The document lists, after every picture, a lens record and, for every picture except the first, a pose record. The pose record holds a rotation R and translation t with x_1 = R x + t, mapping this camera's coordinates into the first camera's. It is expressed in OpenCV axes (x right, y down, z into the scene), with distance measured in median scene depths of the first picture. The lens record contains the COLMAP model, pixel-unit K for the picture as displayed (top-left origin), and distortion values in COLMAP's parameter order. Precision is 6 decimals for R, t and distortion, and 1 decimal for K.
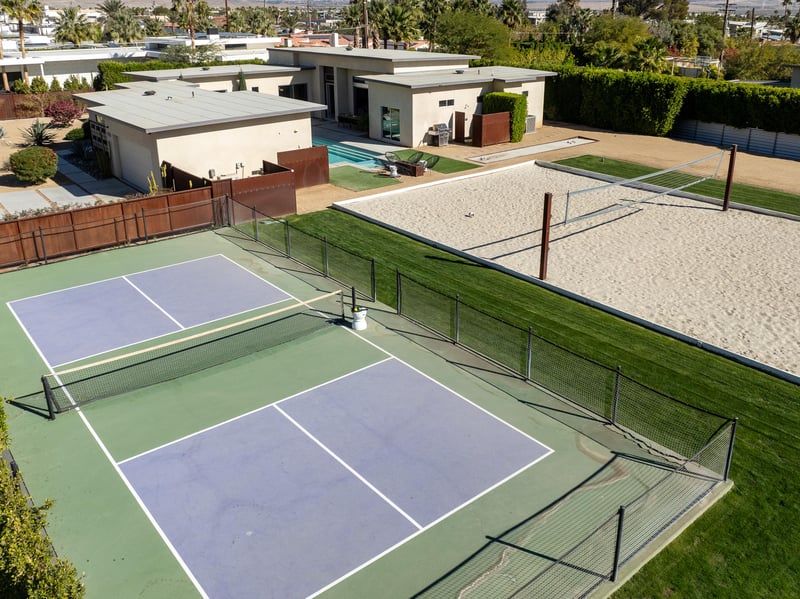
lens RADIAL K [[660.6, 0, 400.0], [0, 660.6, 299.5], [0, 0, 1]] dist [-0.000611, -0.000161]
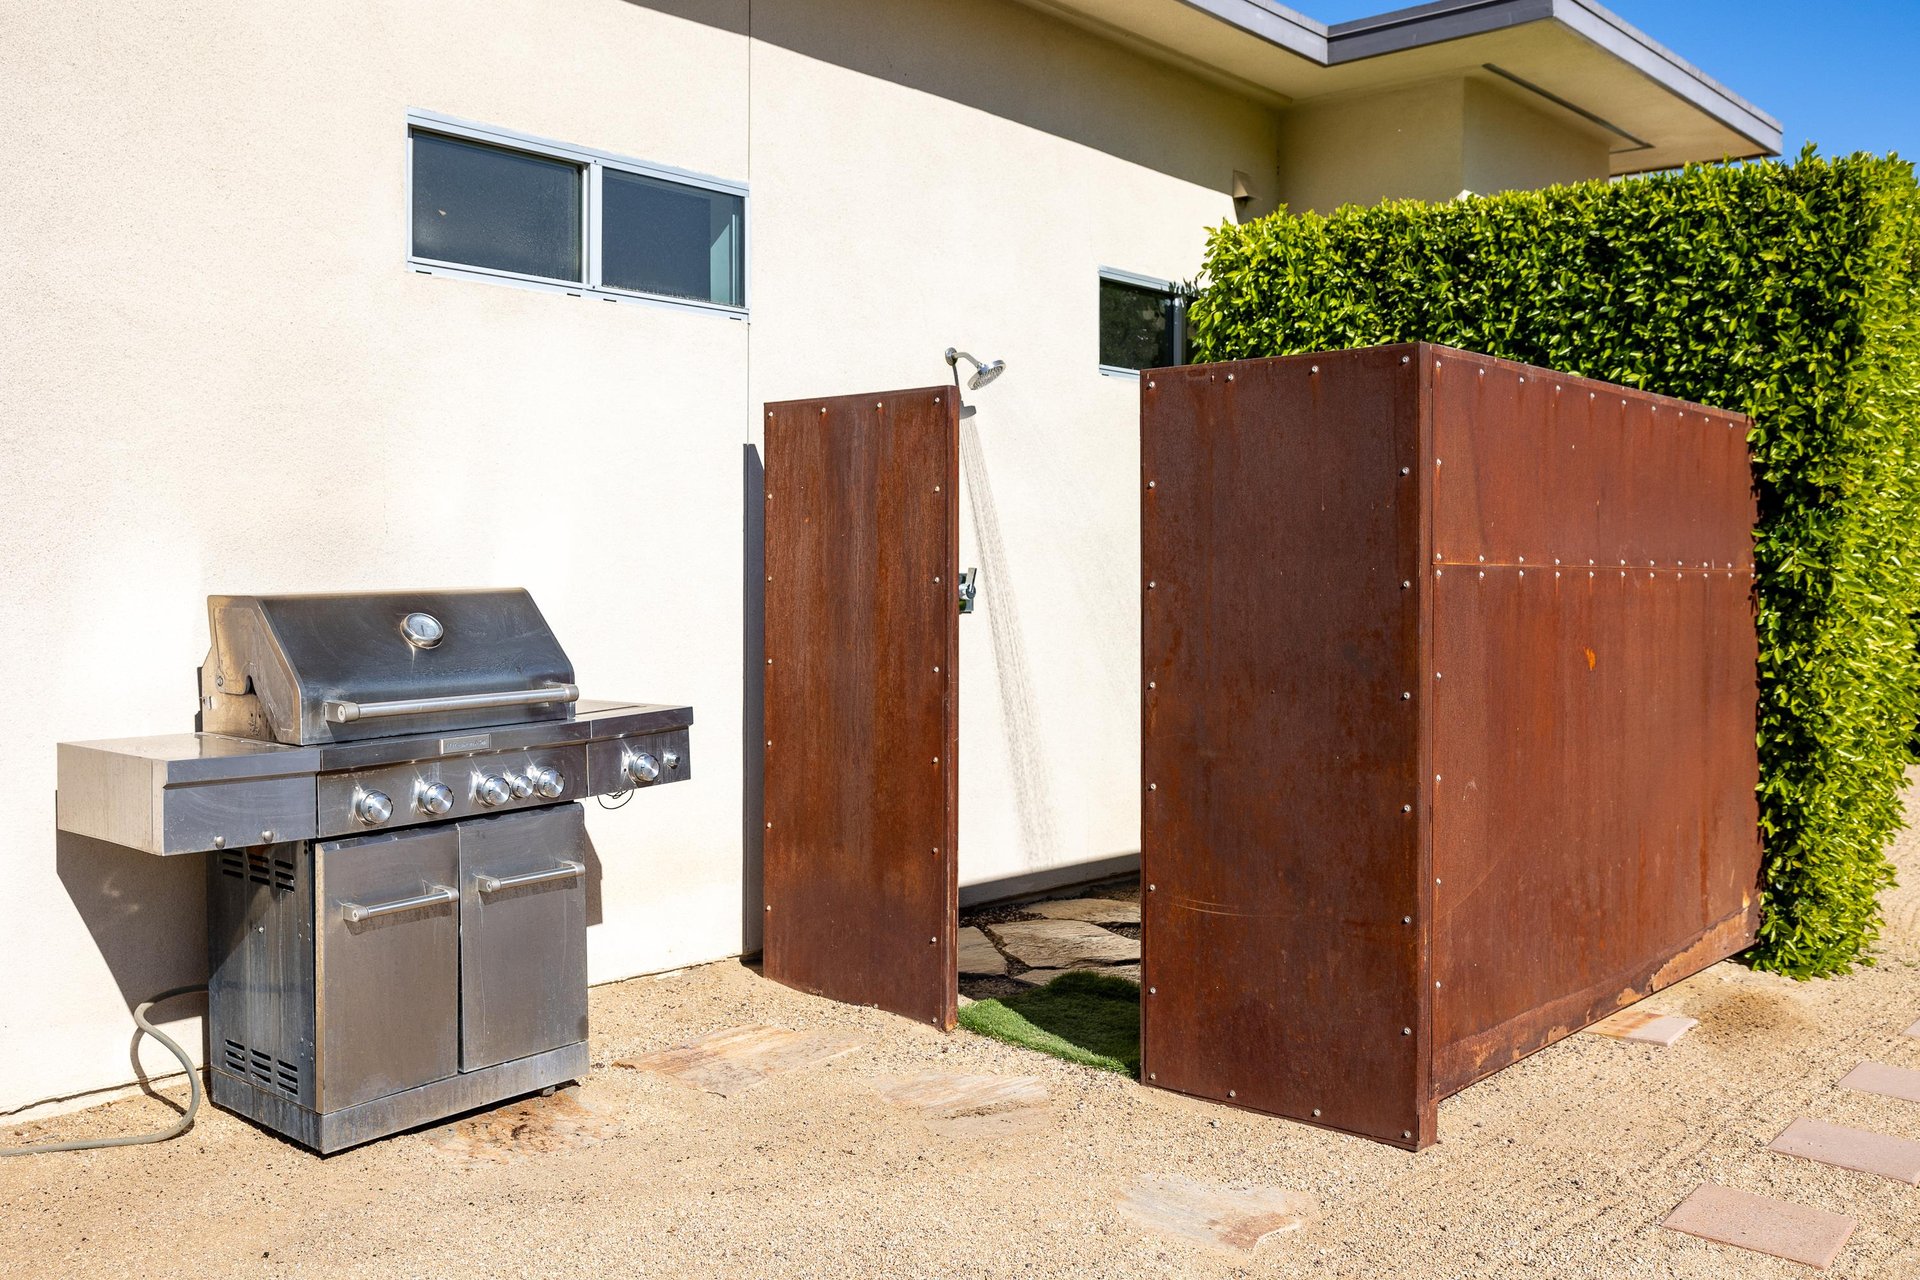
lens RADIAL K [[1724.7, 0, 960.0], [0, 1724.7, 640.0], [0, 0, 1]] dist [-0.000276, 0.000143]
pose [[0.988029, -0.003377, 0.154229, 0.078171], [0.061577, 0.925294, -0.374218, -0.217788], [-0.141444, 0.379236, 0.914425, 0.888133]]
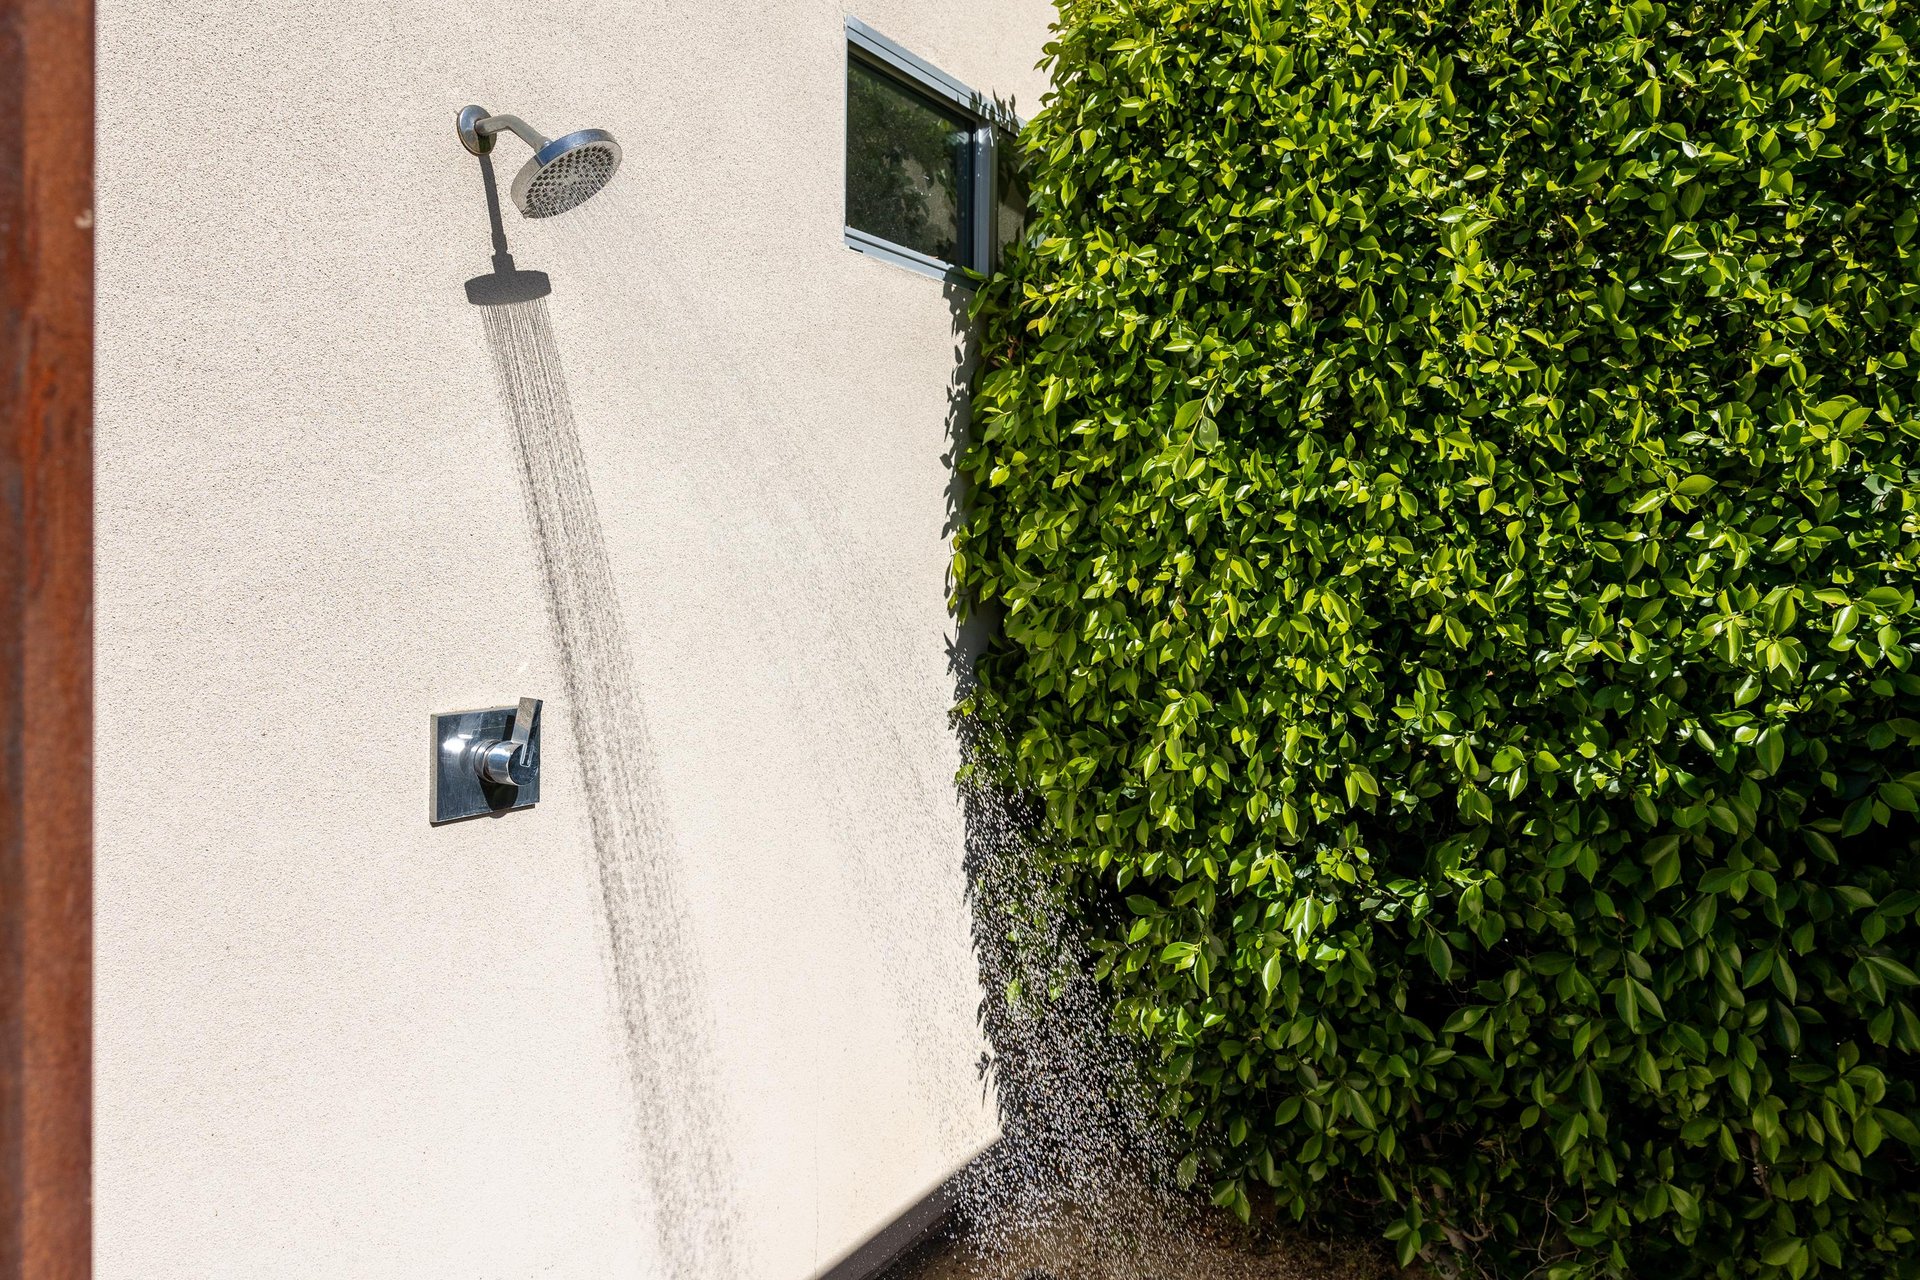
lens RADIAL K [[1389.6, 0, 958.4], [0, 1389.6, 596.3], [0, 0, 1]] dist [-0.051869, 0.000182]
pose [[0.933940, -0.014125, 0.357150, 0.092016], [0.147159, 0.925795, -0.348205, -0.249248], [-0.325729, 0.377761, 0.866716, 0.947743]]
